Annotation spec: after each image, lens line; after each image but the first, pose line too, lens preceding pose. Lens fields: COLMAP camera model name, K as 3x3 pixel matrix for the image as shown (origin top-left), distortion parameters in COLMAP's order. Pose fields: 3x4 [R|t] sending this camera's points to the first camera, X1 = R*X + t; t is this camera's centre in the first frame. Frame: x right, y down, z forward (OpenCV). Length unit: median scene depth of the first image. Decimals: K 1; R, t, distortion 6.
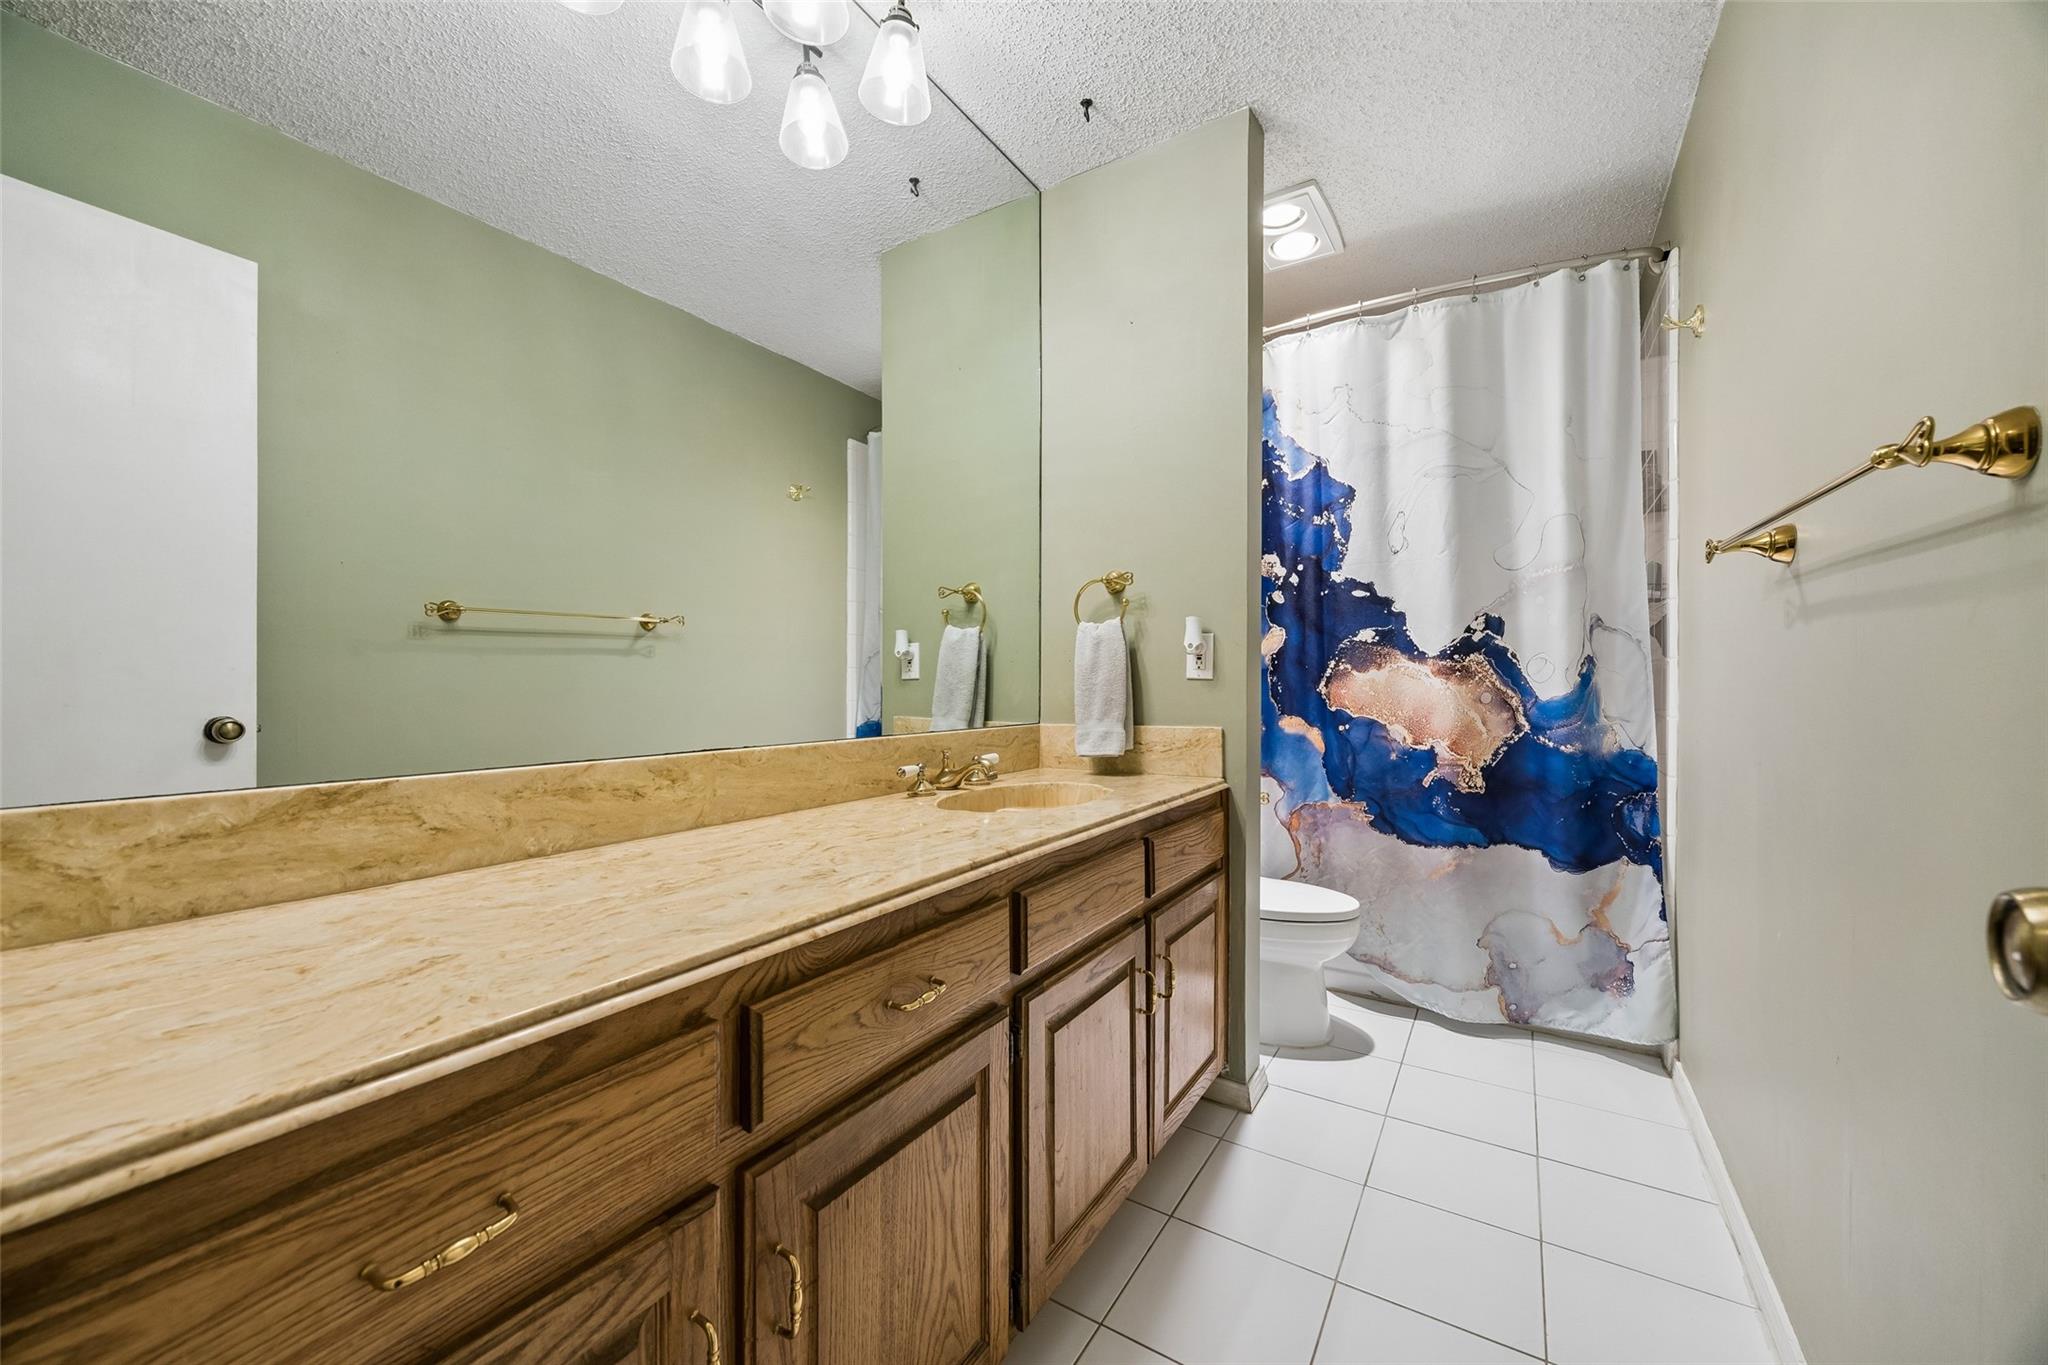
lens RADIAL K [[798.6, 0, 1018.9], [0, 798.6, 681.6], [0, 0, 1]] dist [0.001687, -0.000721]
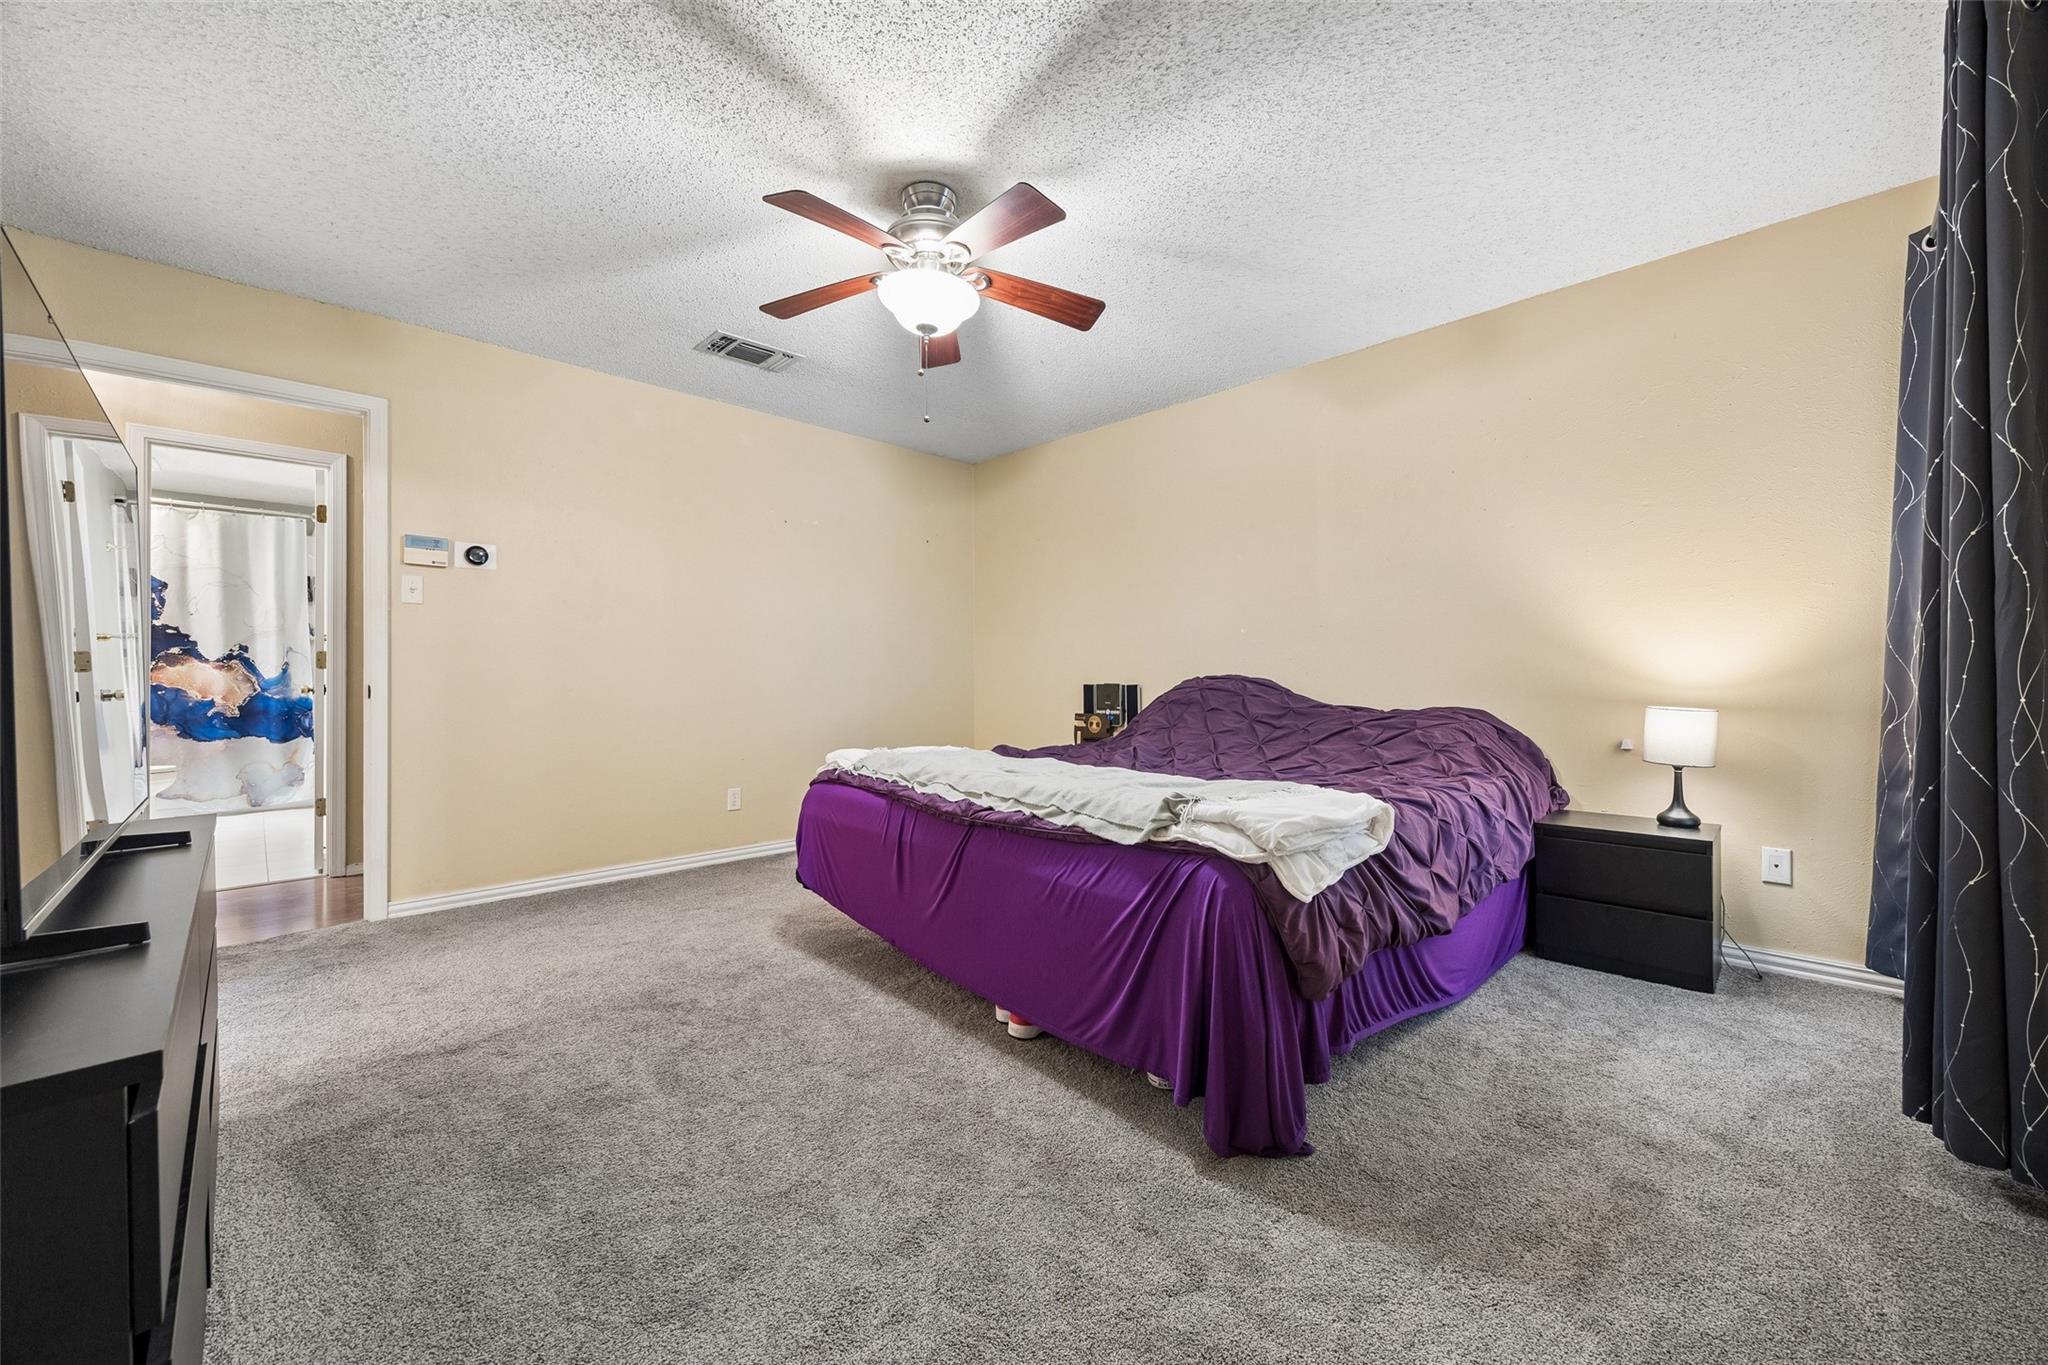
lens RADIAL K [[798.6, 0, 1017.1], [0, 798.6, 678.2], [0, 0, 1]] dist [0.001687, -0.000721]
pose [[0.240842, -0.003415, 0.970558, -1.219791], [0.001080, 0.999994, 0.003250, 0.015292], [-0.970564, 0.000265, 0.240845, -1.903851]]
